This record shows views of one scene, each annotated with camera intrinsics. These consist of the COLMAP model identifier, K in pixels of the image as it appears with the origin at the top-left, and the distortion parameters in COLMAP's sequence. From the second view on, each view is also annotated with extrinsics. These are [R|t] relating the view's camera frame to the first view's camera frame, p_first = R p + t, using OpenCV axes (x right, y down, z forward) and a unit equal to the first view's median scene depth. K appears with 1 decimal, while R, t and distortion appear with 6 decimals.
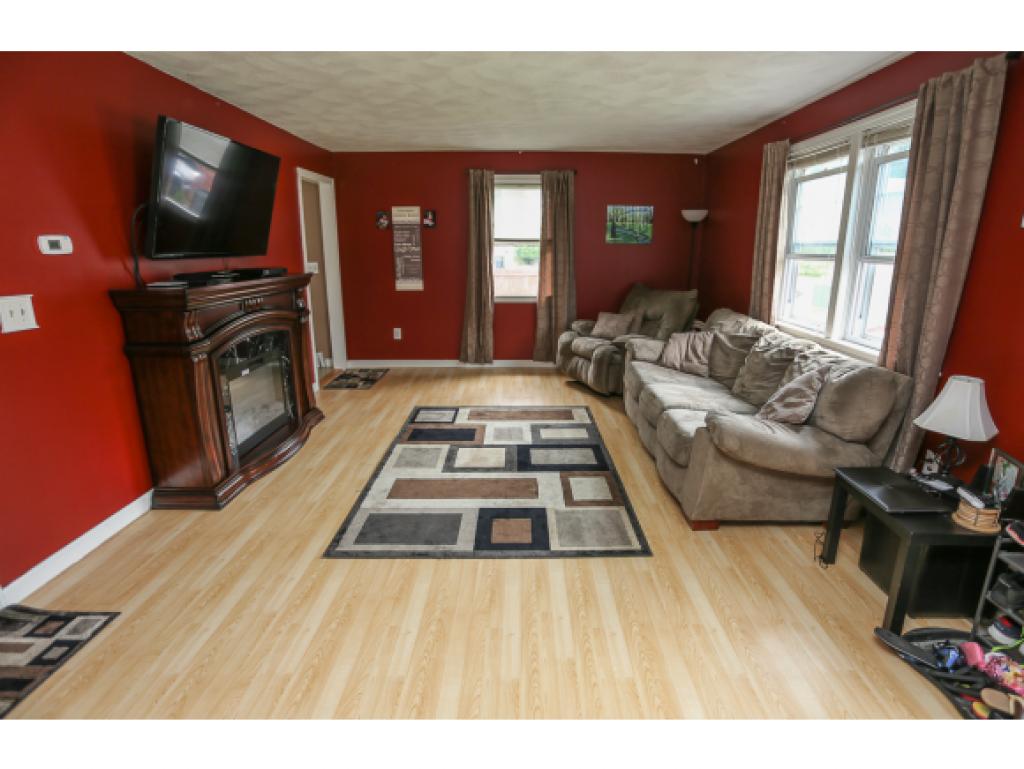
lens RADIAL K [[482.9, 0, 512.0], [0, 482.9, 384.5], [0, 0, 1]] dist [-0.067924, 0.032171]
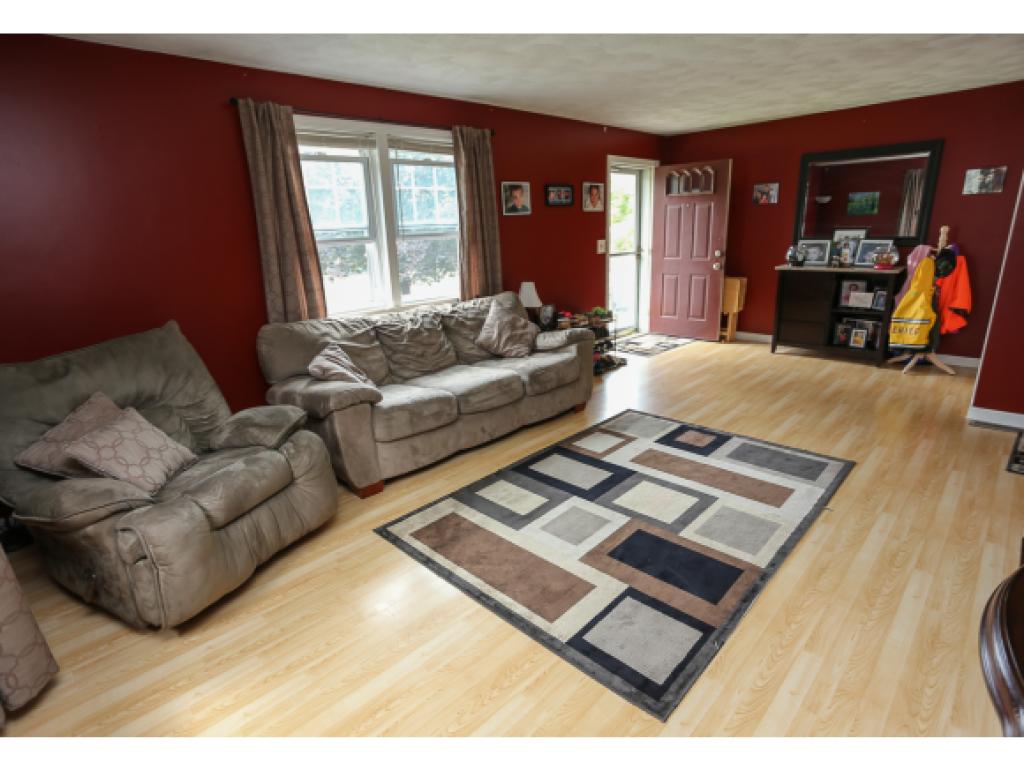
lens RADIAL K [[524.0, 0, 508.1], [0, 524.0, 381.9], [0, 0, 1]] dist [-0.063488, 0.036680]
pose [[-0.708666, -0.179222, 0.682401, -0.370187], [0.227294, 0.857642, 0.461288, -0.383768], [-0.667929, 0.482005, -0.567046, 1.331568]]
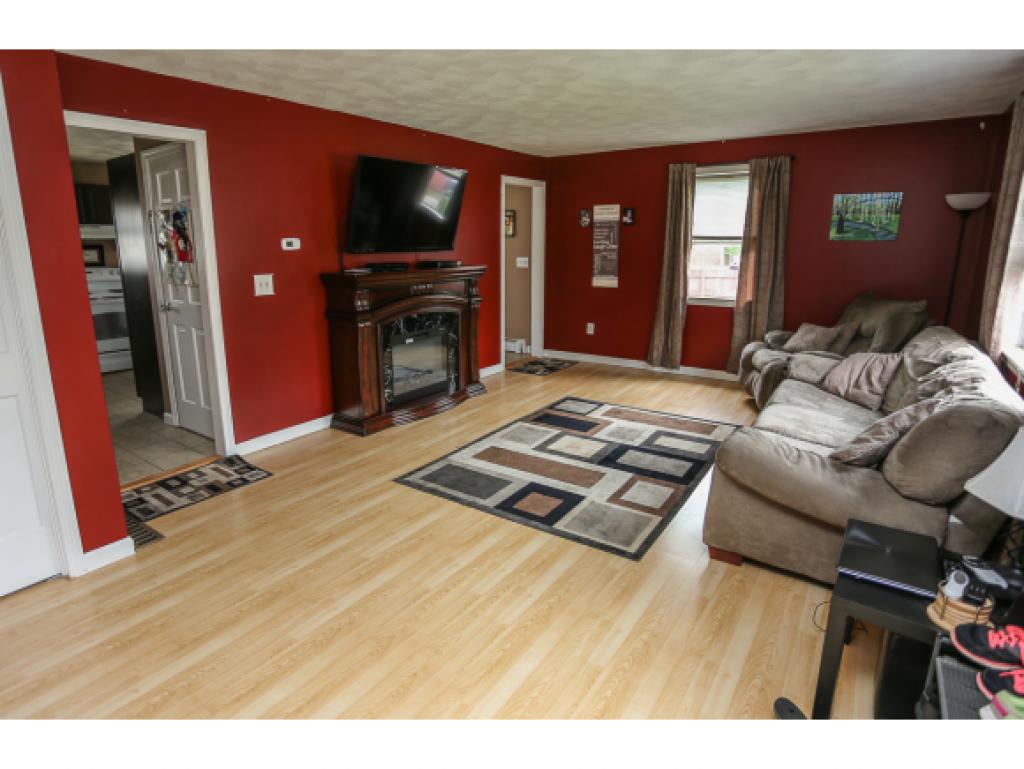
lens RADIAL K [[524.0, 0, 508.1], [0, 524.0, 381.9], [0, 0, 1]] dist [-0.063488, 0.036680]
pose [[0.826358, 0.138139, -0.545940, 0.355261], [-0.149066, 0.988524, 0.024493, 0.007363], [0.543058, 0.061141, 0.837466, -0.028723]]
